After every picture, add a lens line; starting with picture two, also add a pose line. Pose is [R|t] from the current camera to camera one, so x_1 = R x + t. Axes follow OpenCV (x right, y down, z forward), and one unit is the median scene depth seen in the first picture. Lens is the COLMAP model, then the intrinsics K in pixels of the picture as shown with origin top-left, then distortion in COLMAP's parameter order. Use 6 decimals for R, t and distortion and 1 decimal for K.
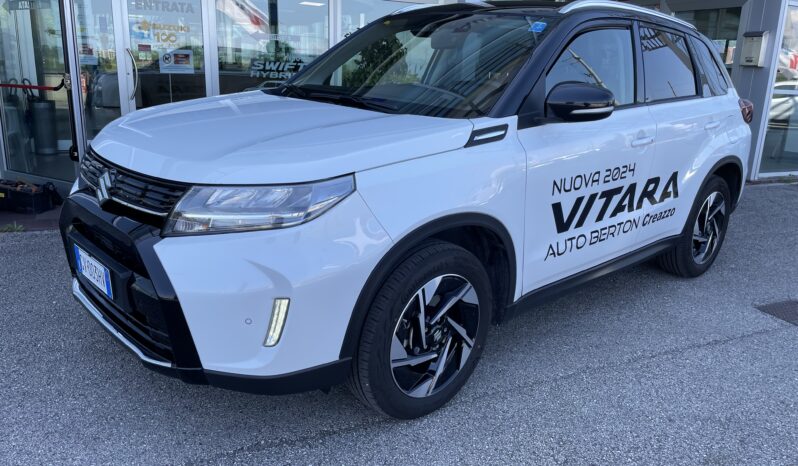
lens RADIAL K [[607.6, 0, 406.5], [0, 607.6, 233.8], [0, 0, 1]] dist [0.037418, -0.005832]
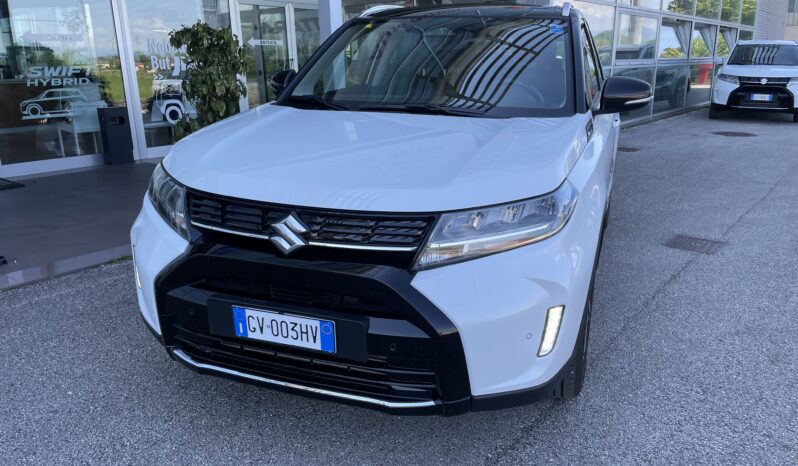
lens RADIAL K [[607.6, 0, 406.5], [0, 607.6, 233.8], [0, 0, 1]] dist [0.037418, -0.005832]
pose [[0.894506, -0.169837, 0.413539, -0.501031], [0.161557, 0.985318, 0.055205, -0.068428], [-0.416843, 0.017429, 0.908811, 0.094705]]
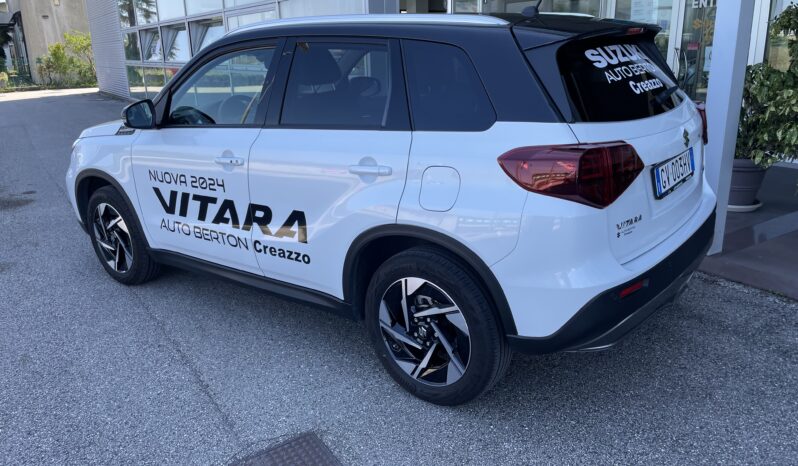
lens RADIAL K [[607.6, 0, 406.5], [0, 607.6, 233.8], [0, 0, 1]] dist [0.037418, -0.005832]
pose [[0.151925, 0.279988, -0.947906, 1.406324], [-0.201825, 0.947620, 0.247556, -0.343064], [0.967567, 0.153701, 0.200475, 1.110476]]
